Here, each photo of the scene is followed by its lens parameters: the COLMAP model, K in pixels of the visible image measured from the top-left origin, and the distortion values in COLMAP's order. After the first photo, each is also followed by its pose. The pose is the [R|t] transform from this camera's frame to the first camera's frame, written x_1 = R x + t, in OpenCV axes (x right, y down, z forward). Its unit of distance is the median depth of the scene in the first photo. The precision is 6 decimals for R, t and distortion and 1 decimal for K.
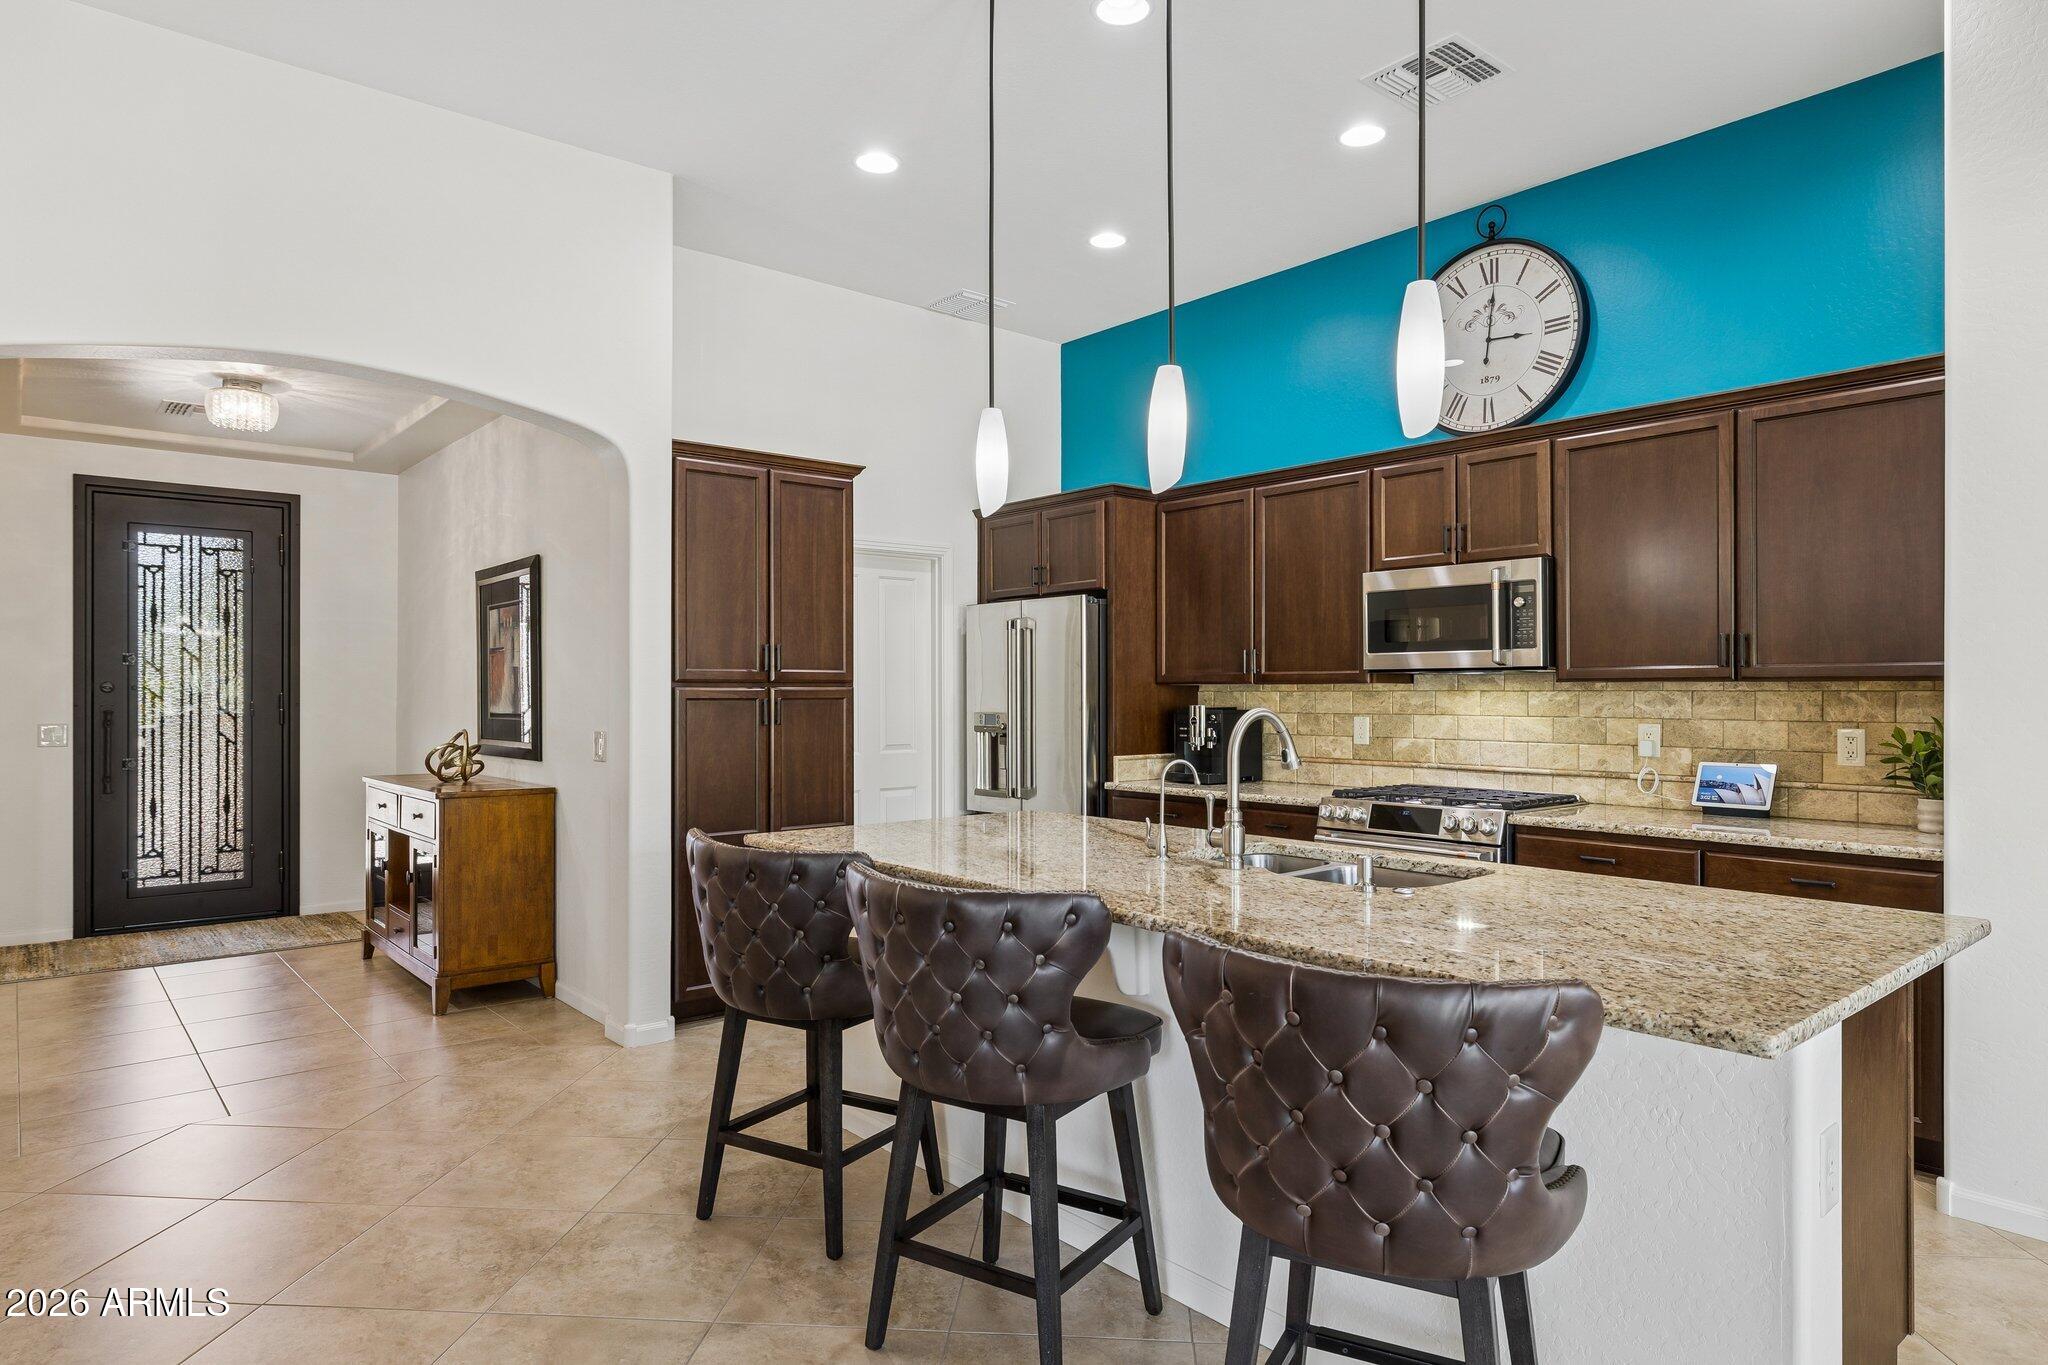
lens RADIAL K [[1199.4, 0, 1029.2], [0, 1199.4, 687.4], [0, 0, 1]] dist [-0.006238, 0.002159]
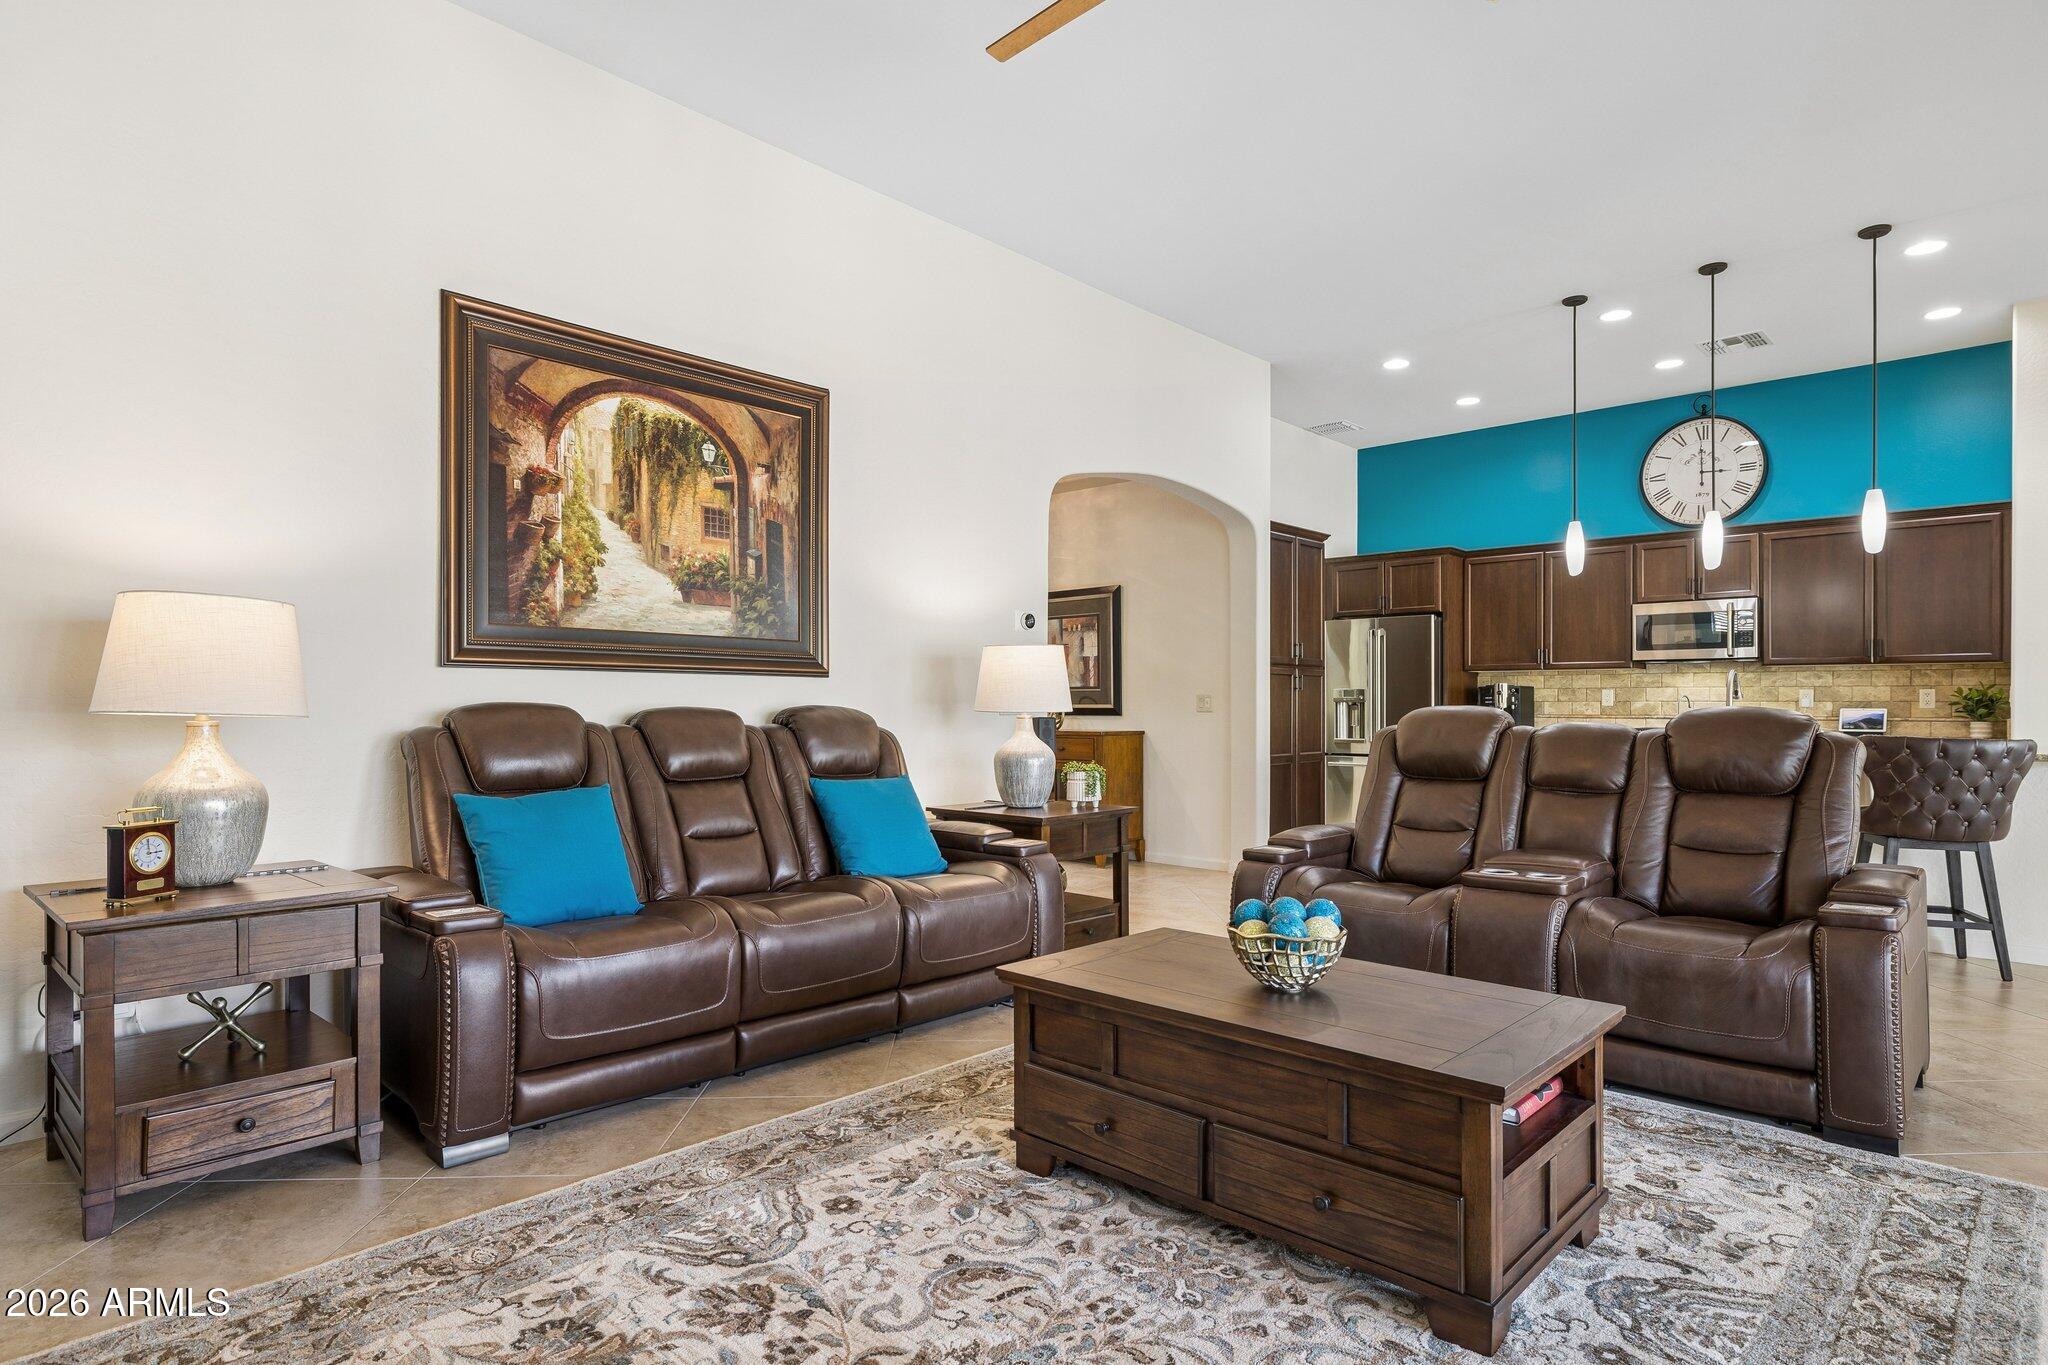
lens RADIAL K [[1107.6, 0, 1033.6], [0, 1107.6, 703.7], [0, 0, 1]] dist [-0.000991, -0.000243]
pose [[0.993046, 0.003430, 0.117674, -0.870940], [-0.003743, 0.999990, 0.002440, 0.053806], [-0.117664, -0.002863, 0.993049, -0.552151]]
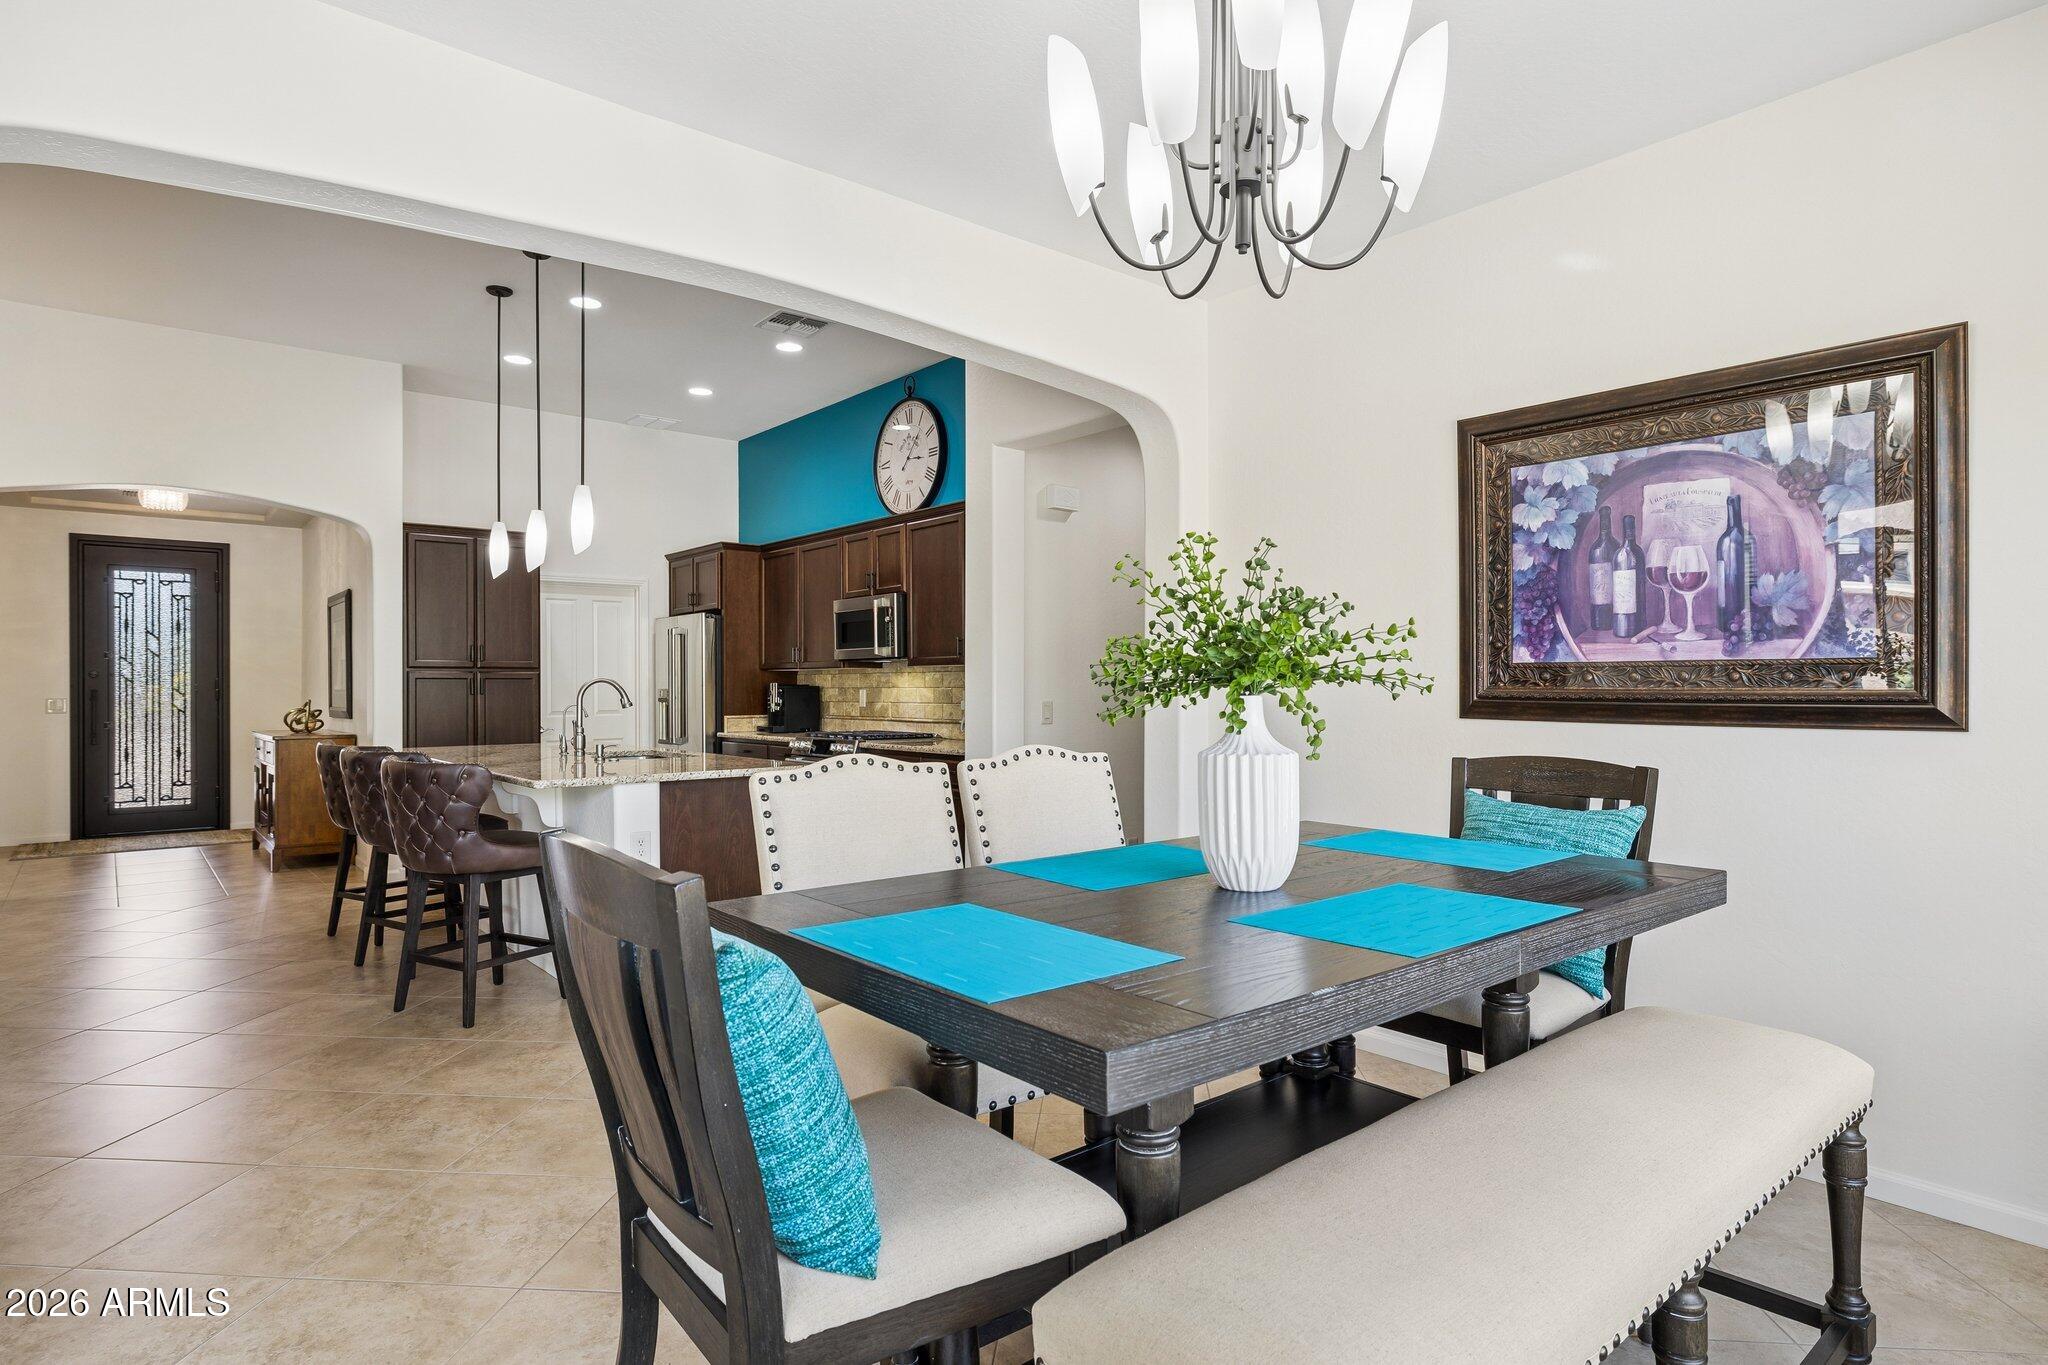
lens RADIAL K [[1098.0, 0, 1024.0], [0, 1098.0, 682.5], [0, 0, 1]] dist [0.001329, 0.000550]
pose [[0.999948, -0.002232, -0.009963, 0.625783], [0.002241, 0.999997, 0.000834, 0.017889], [0.009961, -0.000857, 0.999950, -0.562426]]
